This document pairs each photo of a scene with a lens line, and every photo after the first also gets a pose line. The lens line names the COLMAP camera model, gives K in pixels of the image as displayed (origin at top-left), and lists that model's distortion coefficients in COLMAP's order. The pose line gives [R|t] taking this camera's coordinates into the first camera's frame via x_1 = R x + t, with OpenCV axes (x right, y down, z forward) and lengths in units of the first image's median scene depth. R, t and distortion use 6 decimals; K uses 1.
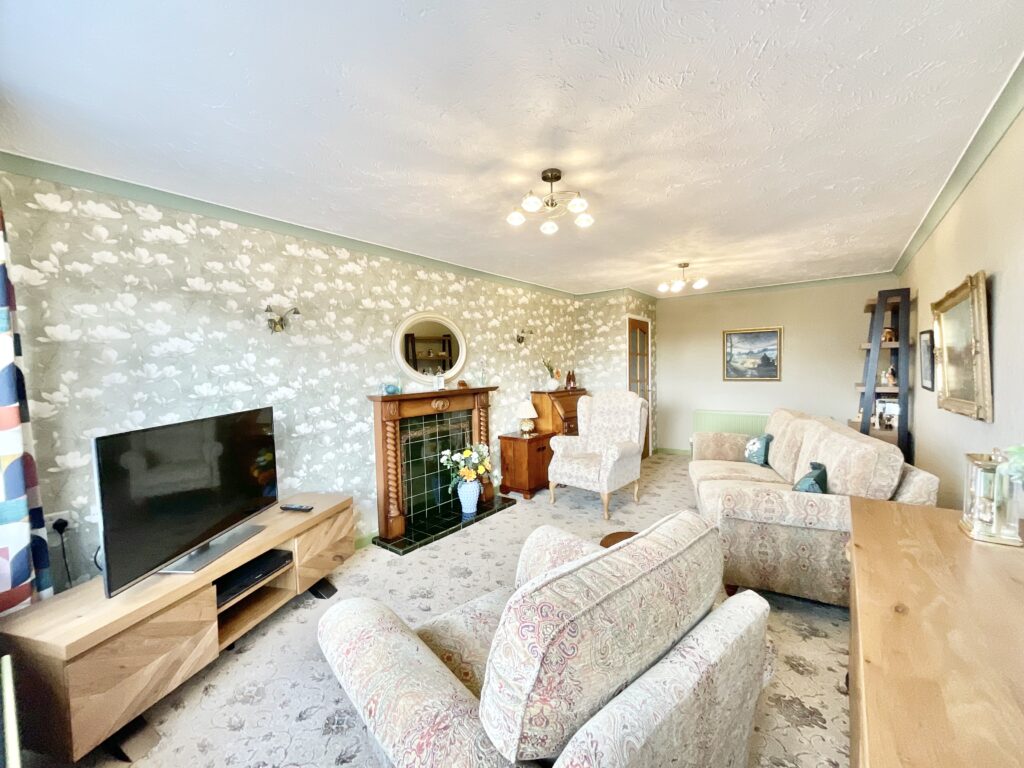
lens RADIAL K [[402.4, 0, 508.0], [0, 402.4, 391.8], [0, 0, 1]] dist [-0.000118, 0.000021]
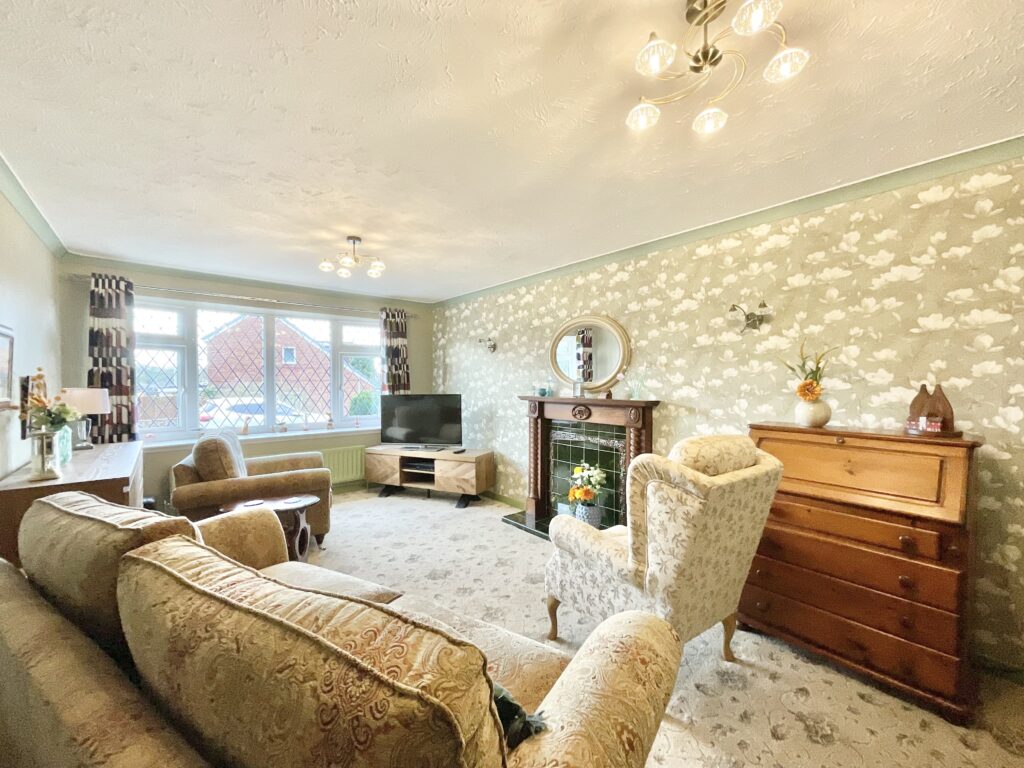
lens RADIAL K [[414.7, 0, 508.0], [0, 414.7, 383.2], [0, 0, 1]] dist [-0.001567, -0.000265]
pose [[-0.184363, 0.047481, -0.981711, 0.627948], [-0.036088, 0.997832, 0.055038, -0.065529], [0.982195, 0.045575, -0.182250, 0.768382]]
